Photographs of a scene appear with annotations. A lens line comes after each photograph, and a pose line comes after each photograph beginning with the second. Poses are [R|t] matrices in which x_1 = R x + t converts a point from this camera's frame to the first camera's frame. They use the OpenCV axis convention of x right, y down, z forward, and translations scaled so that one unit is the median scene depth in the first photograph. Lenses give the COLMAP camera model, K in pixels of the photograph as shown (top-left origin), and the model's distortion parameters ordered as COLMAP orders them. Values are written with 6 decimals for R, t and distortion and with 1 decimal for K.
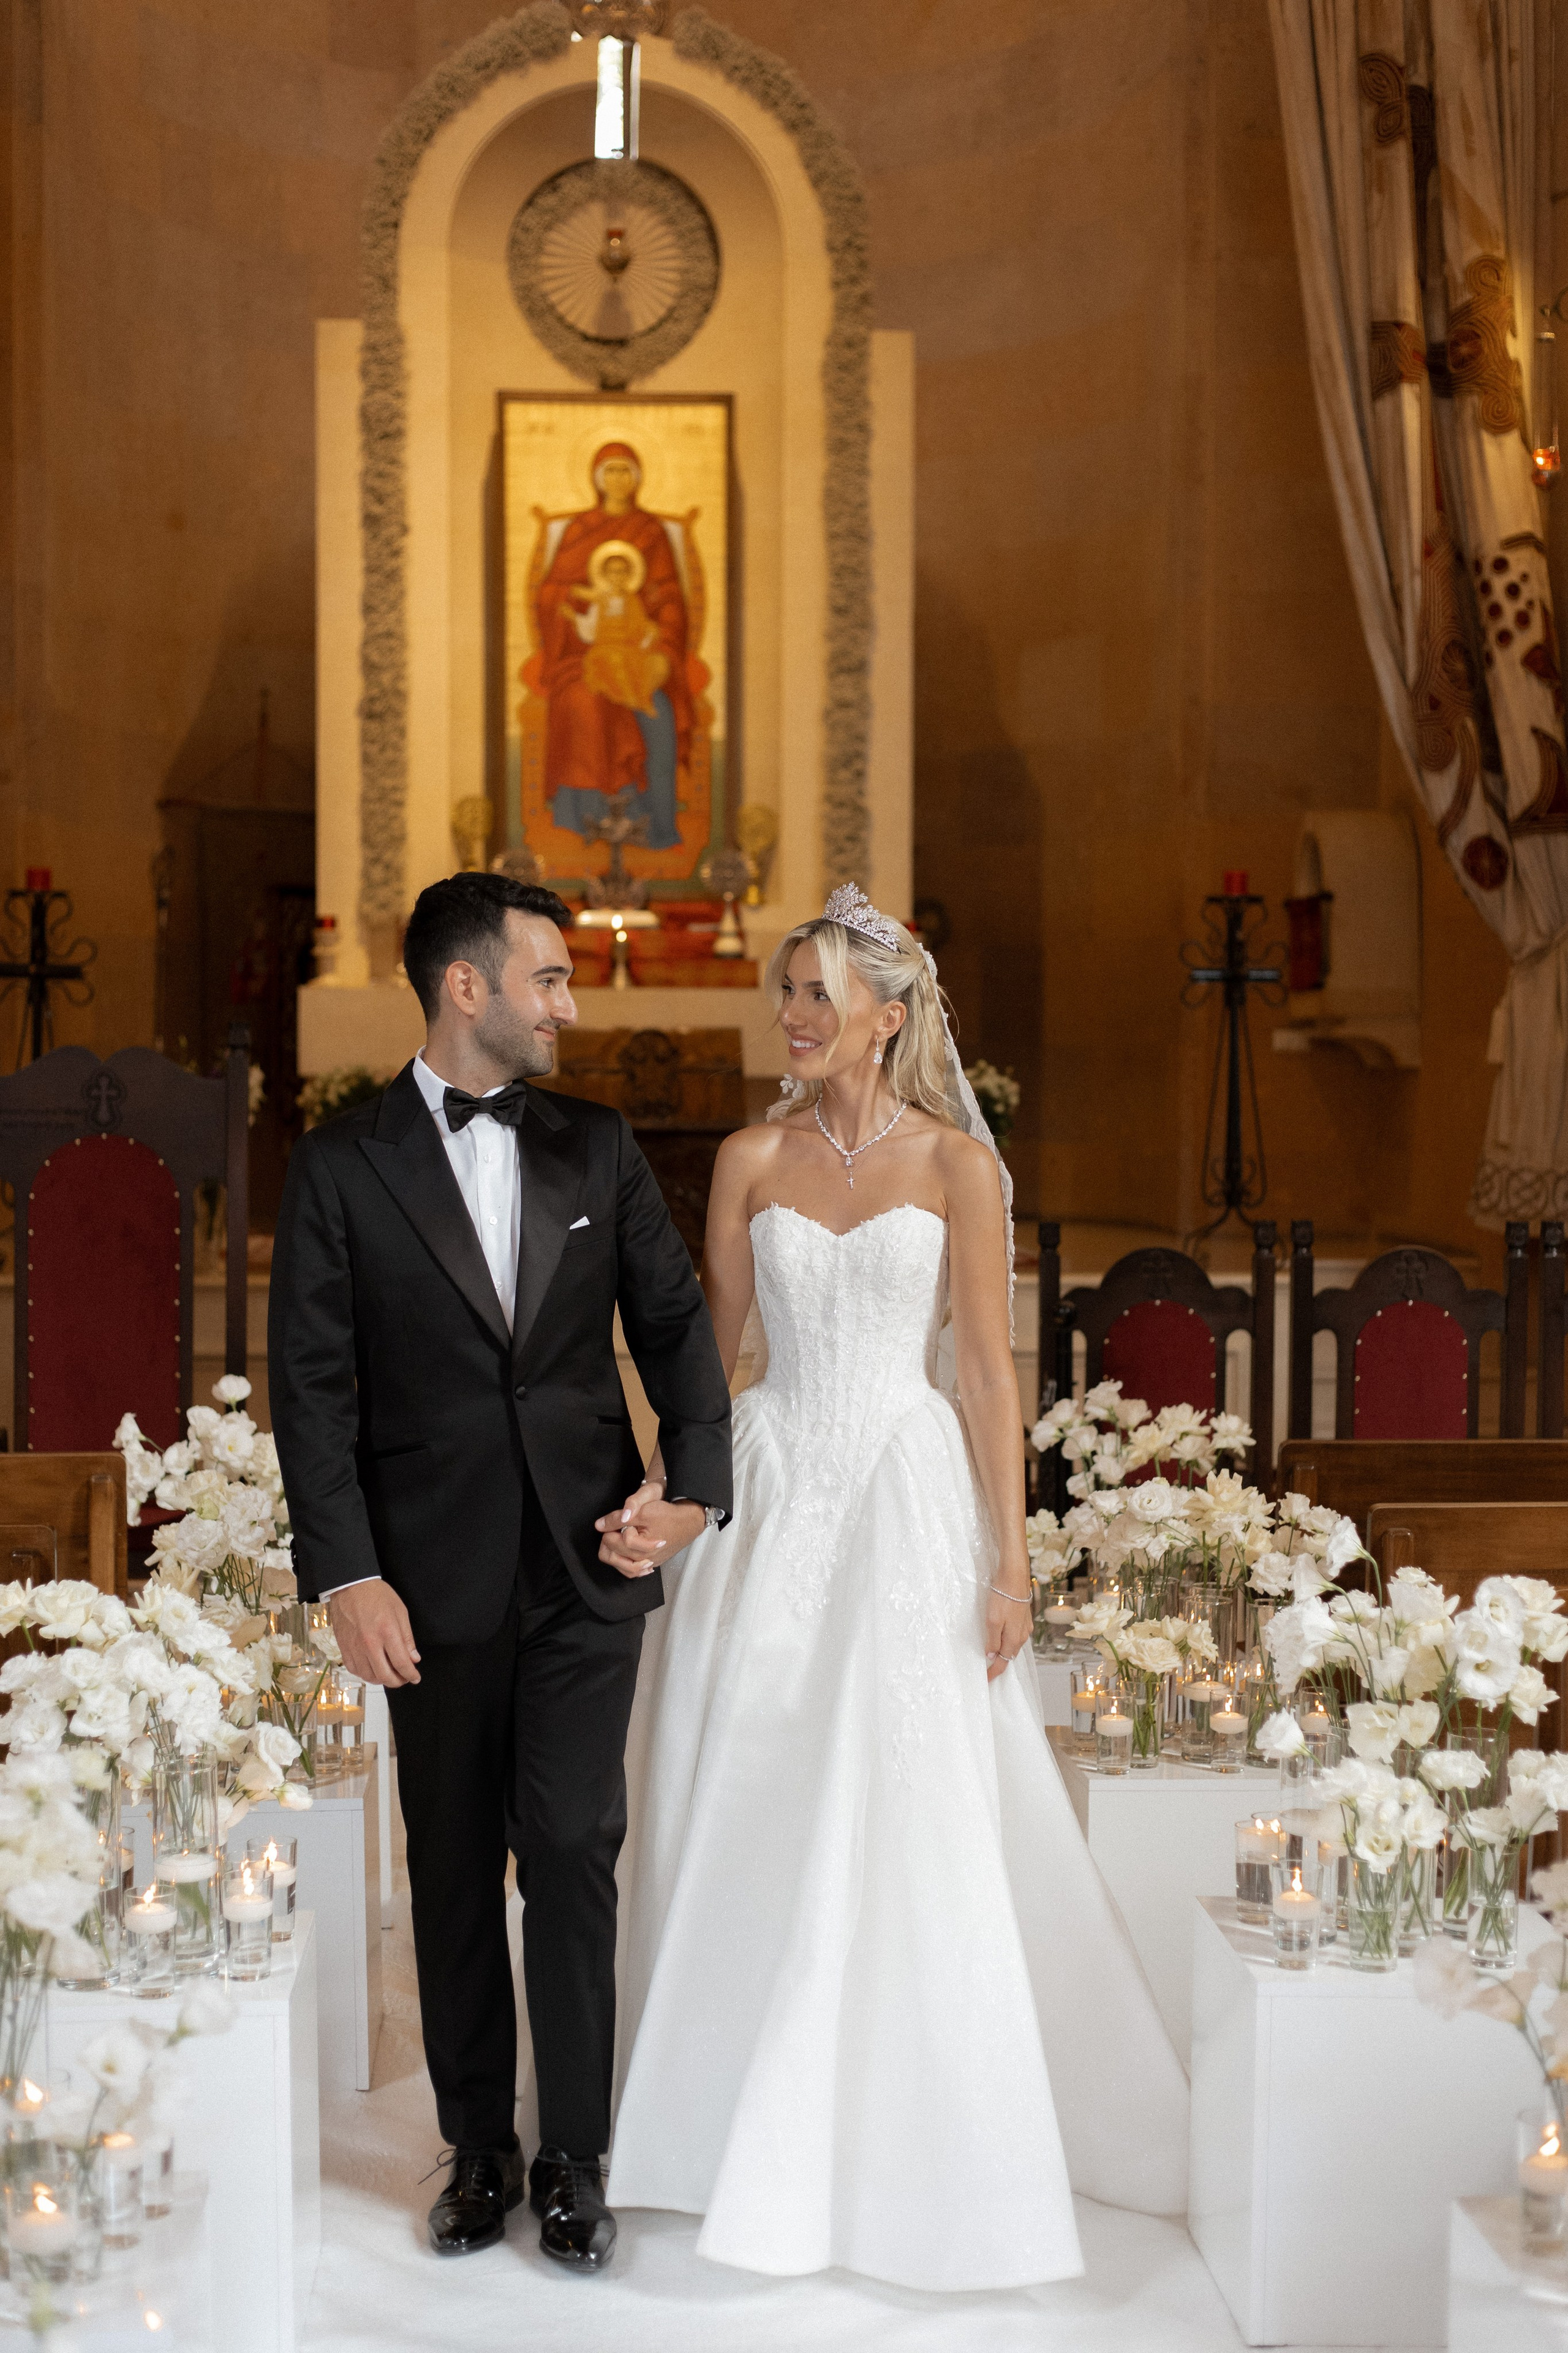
lens RADIAL K [[3260.4, 0, 784.0], [0, 3260.4, 1176.5], [0, 0, 1]] dist [0.028639, 0.046379]
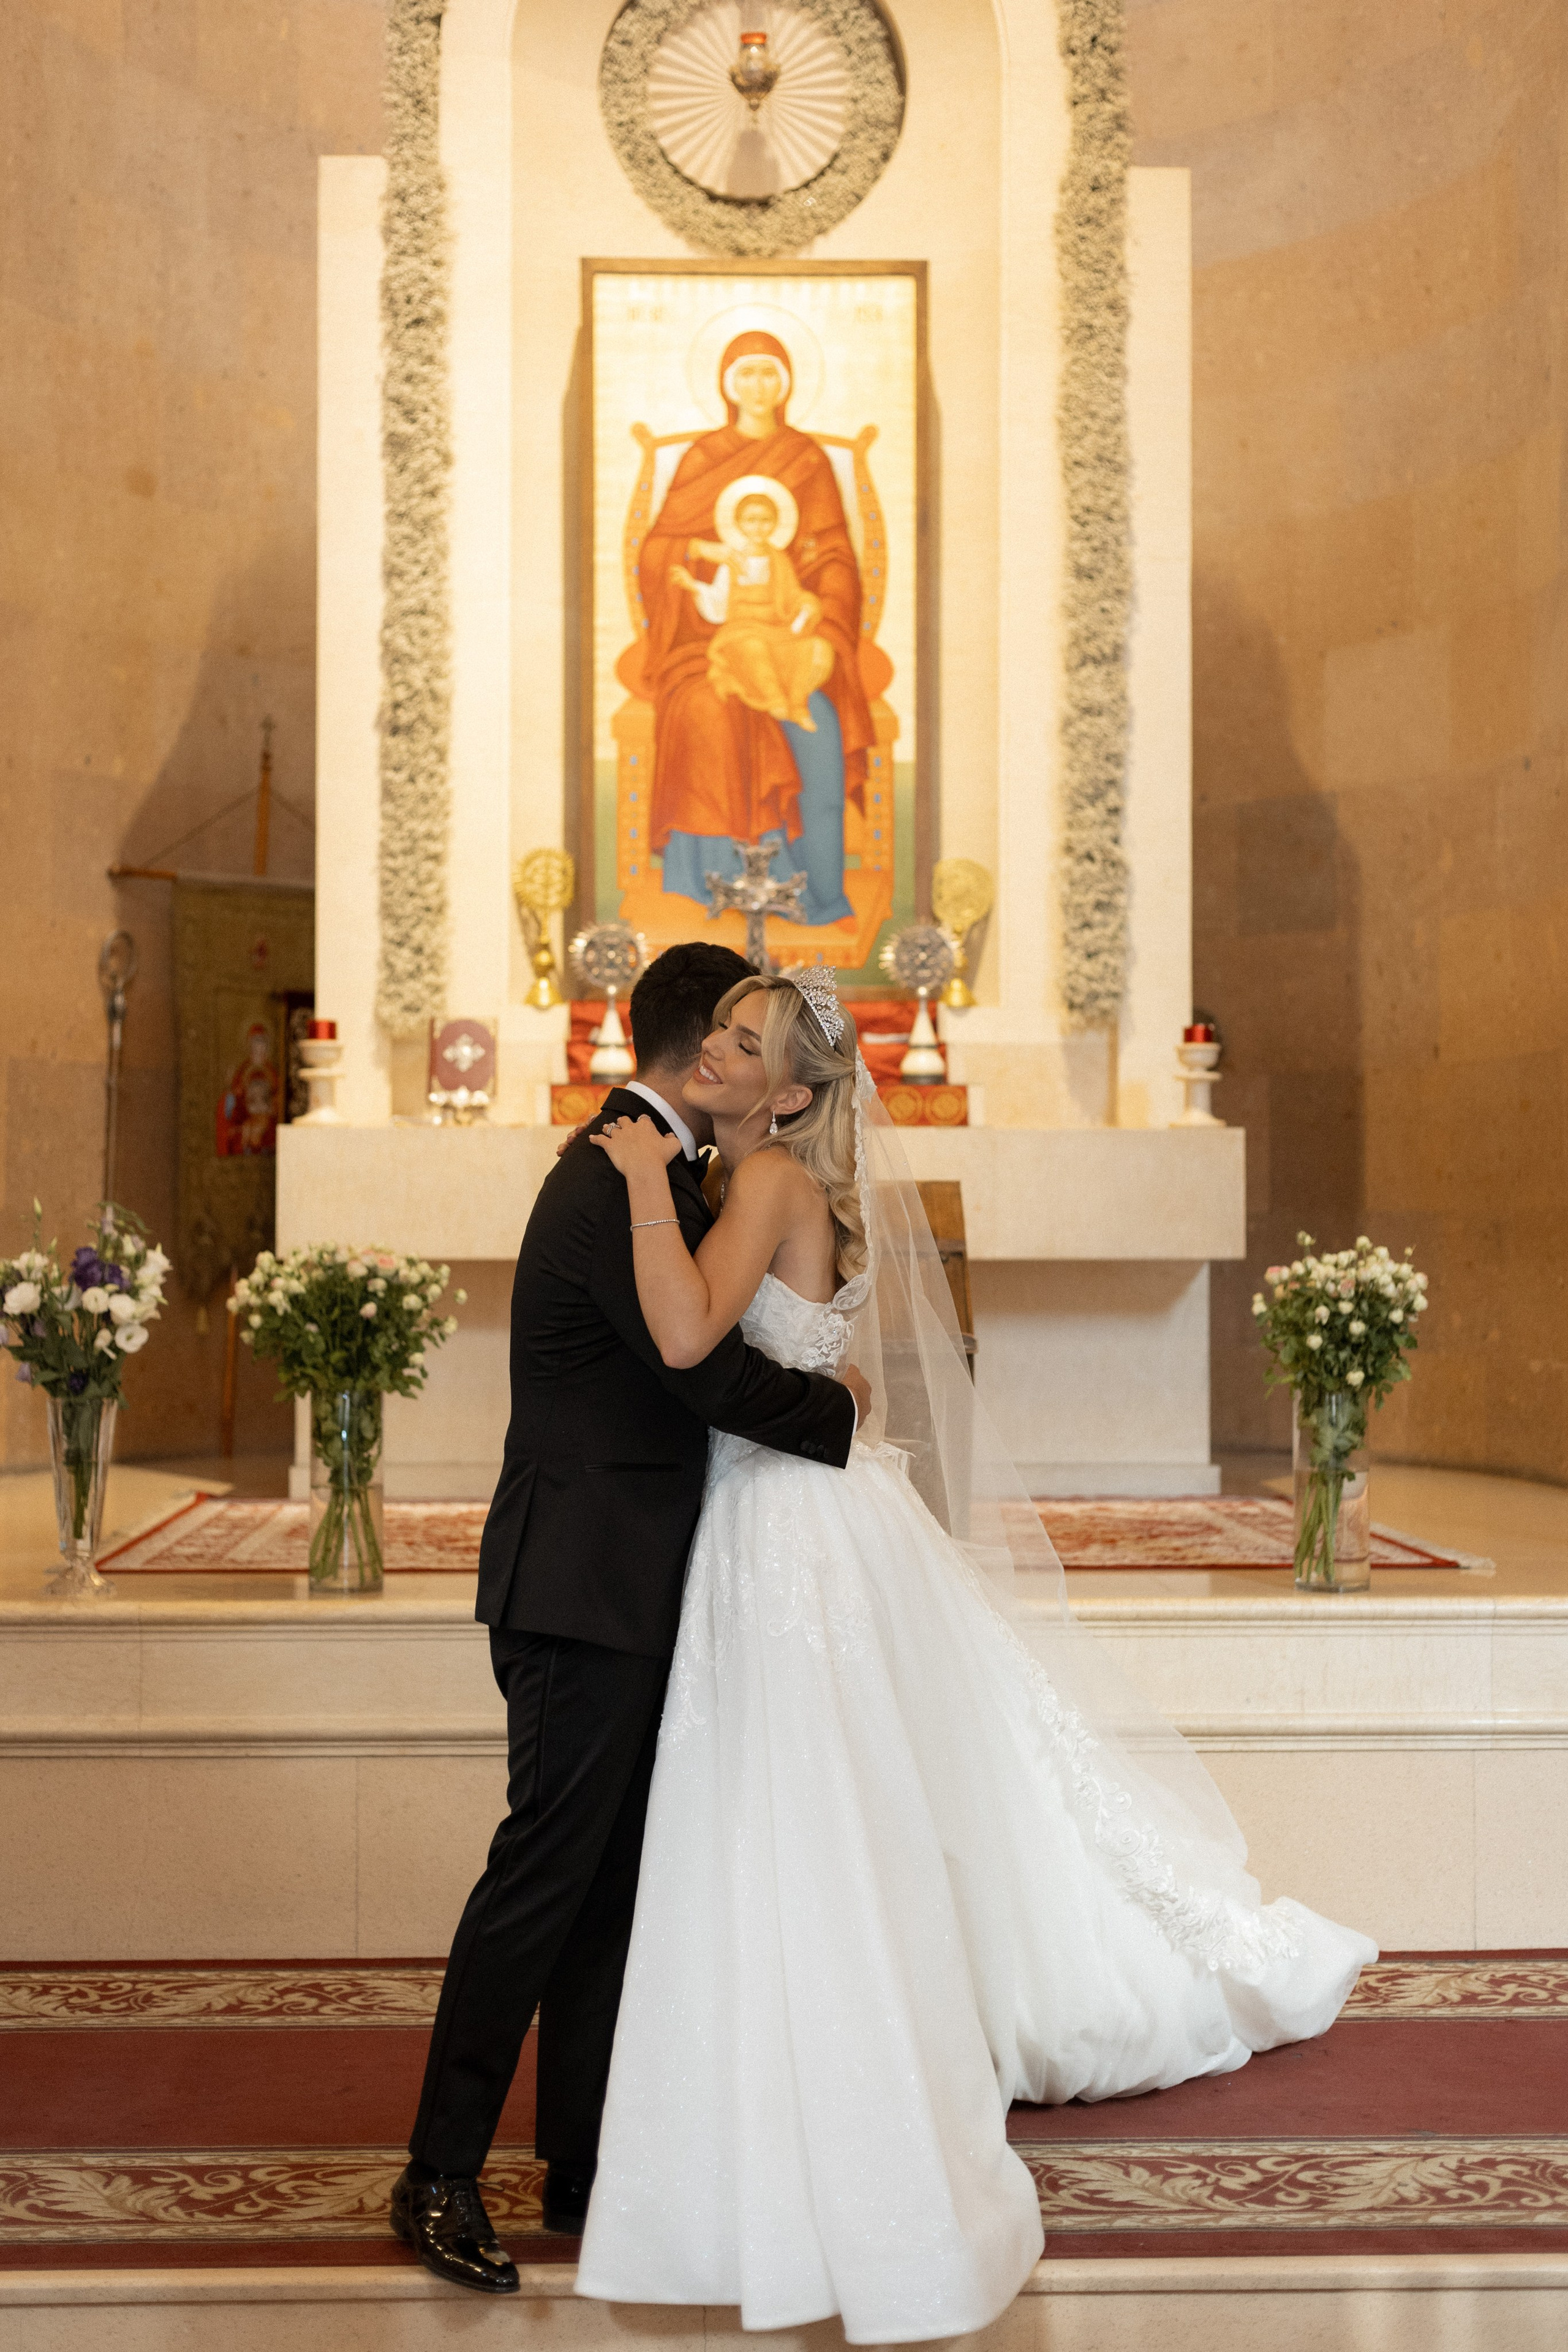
lens RADIAL K [[3259.3, 0, 784.0], [0, 3259.3, 1176.0], [0, 0, 1]] dist [0.028639, 0.046379]
pose [[0.998920, -0.003359, -0.046336, -0.014288], [0.000925, 0.998623, -0.052460, -0.012380], [0.046449, 0.052361, 0.997547, 0.326060]]
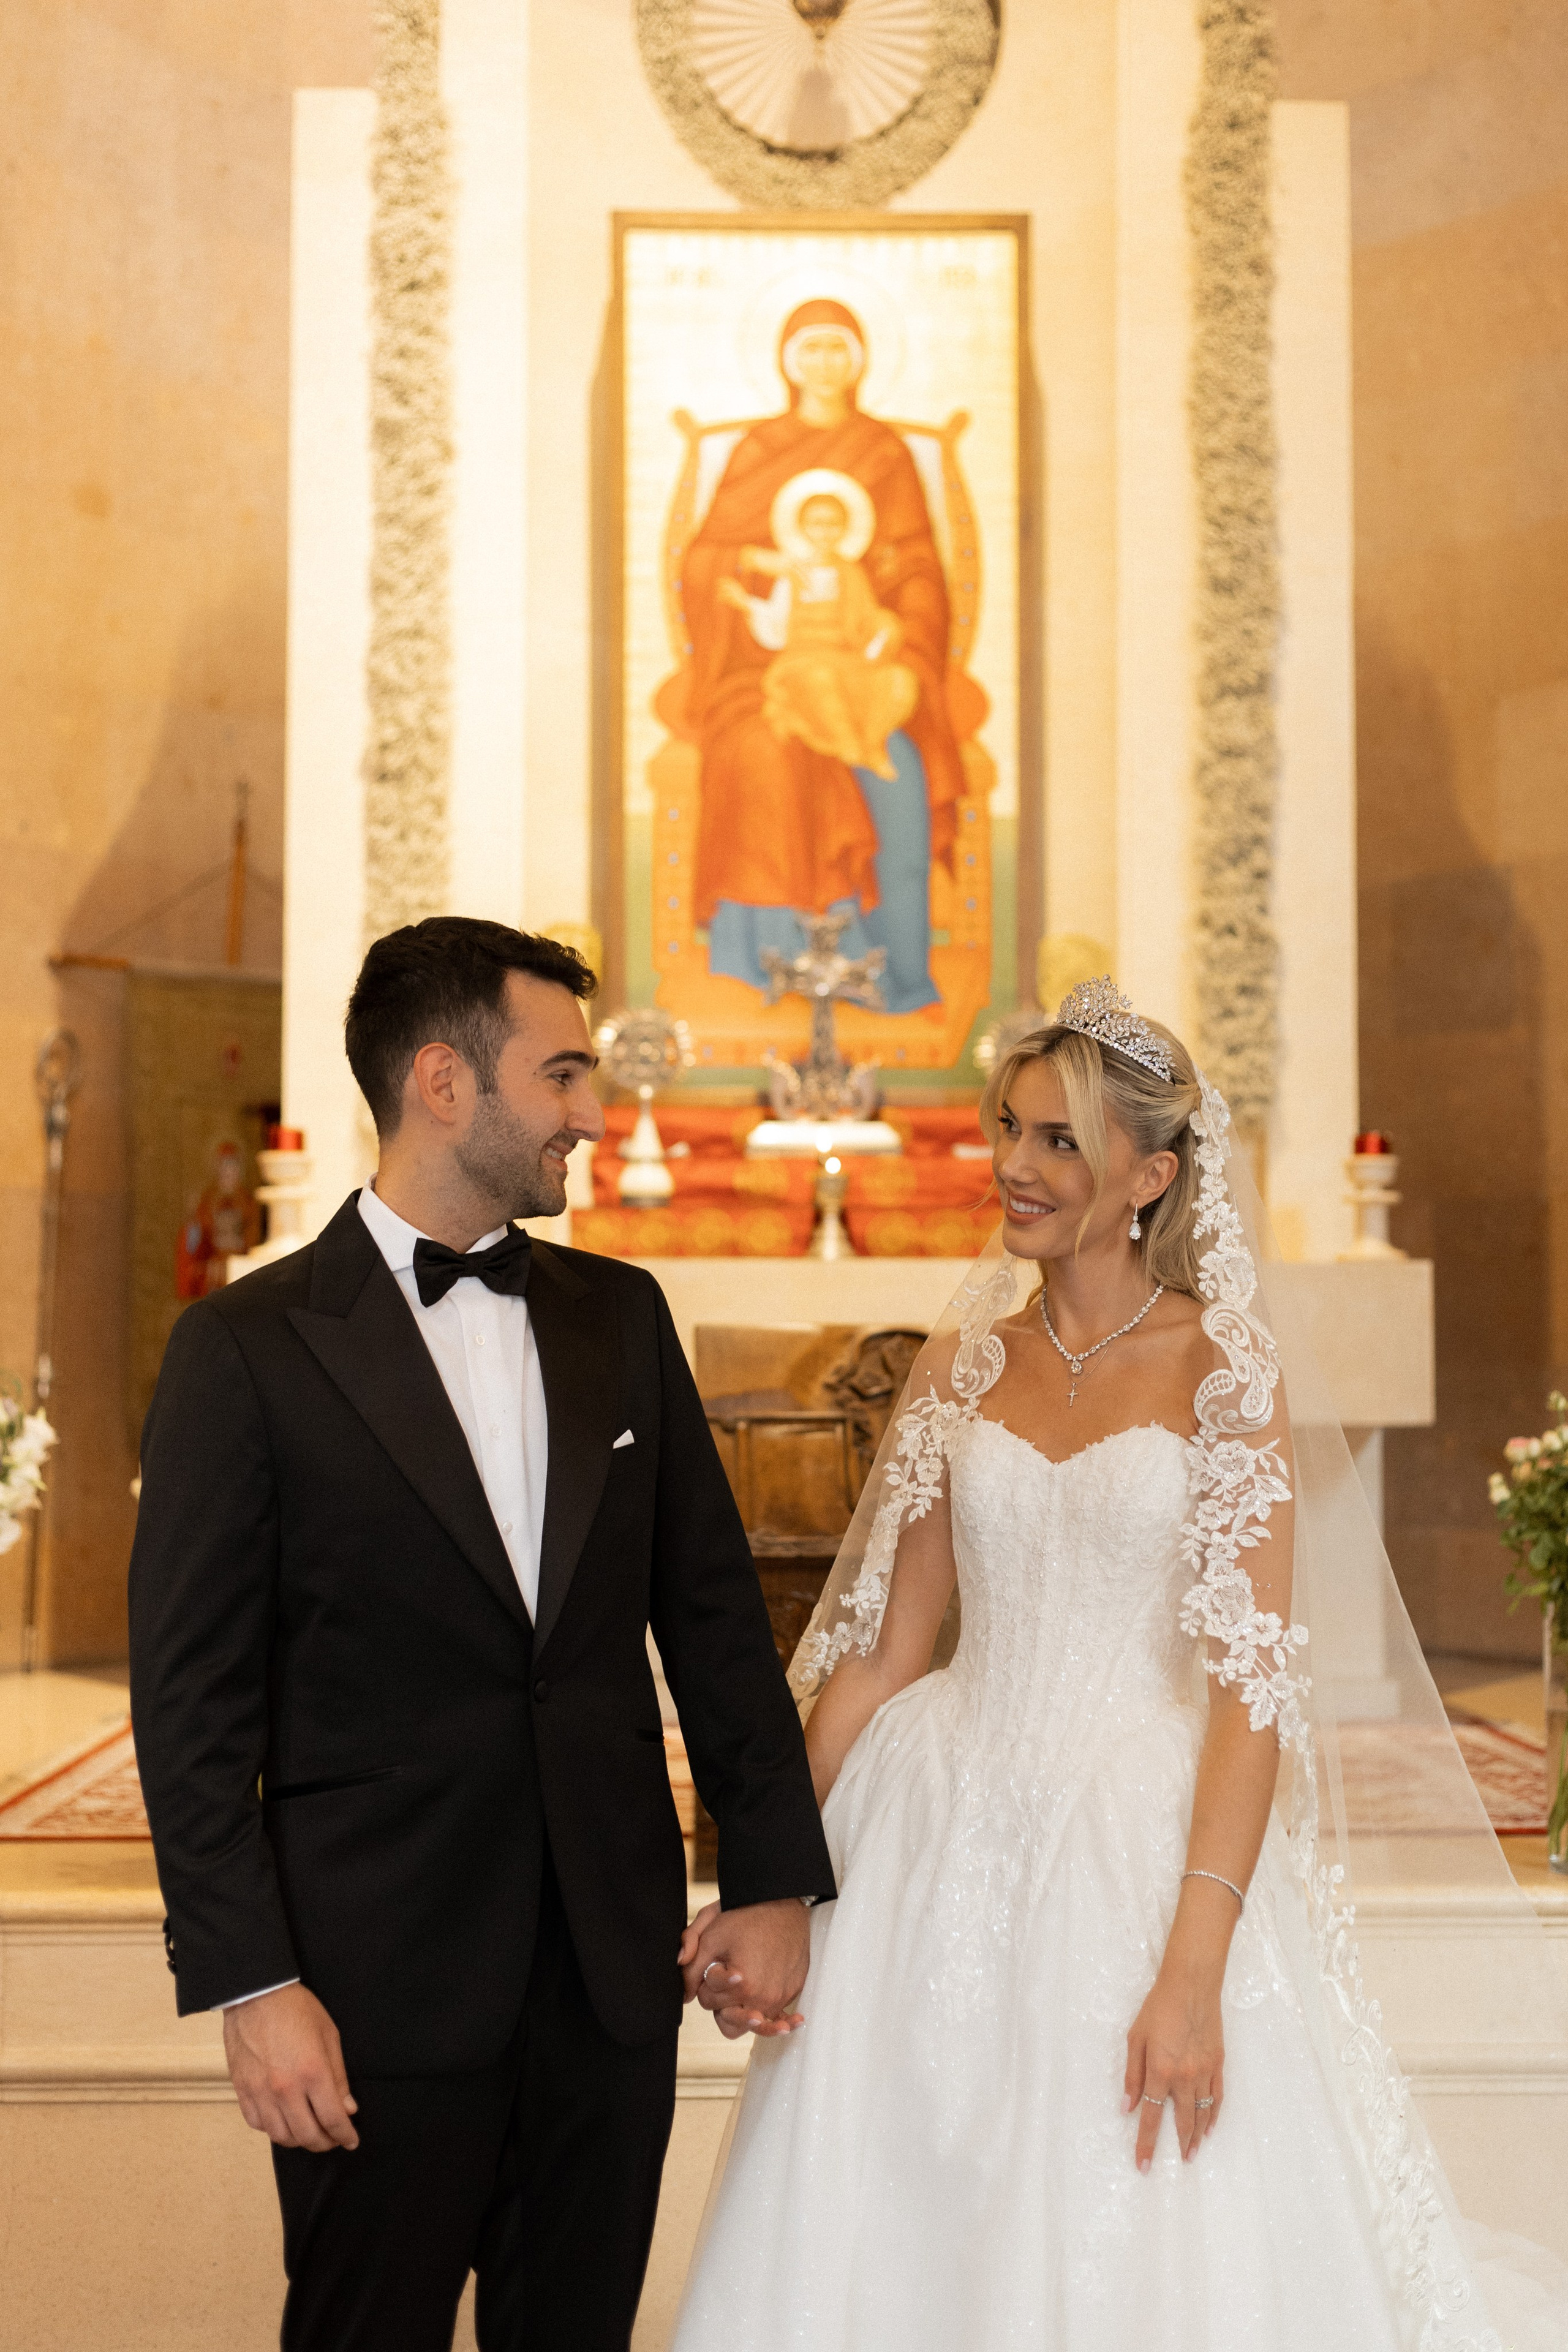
lens RADIAL K [[3259.3, 0, 784.0], [0, 3259.3, 1176.0], [0, 0, 1]] dist [0.028639, 0.046379]
pose [[0.998116, -0.006380, -0.061027, -0.024327], [0.000274, 0.995033, -0.099545, -0.017575], [0.061359, 0.099341, 0.993160, 0.451858]]
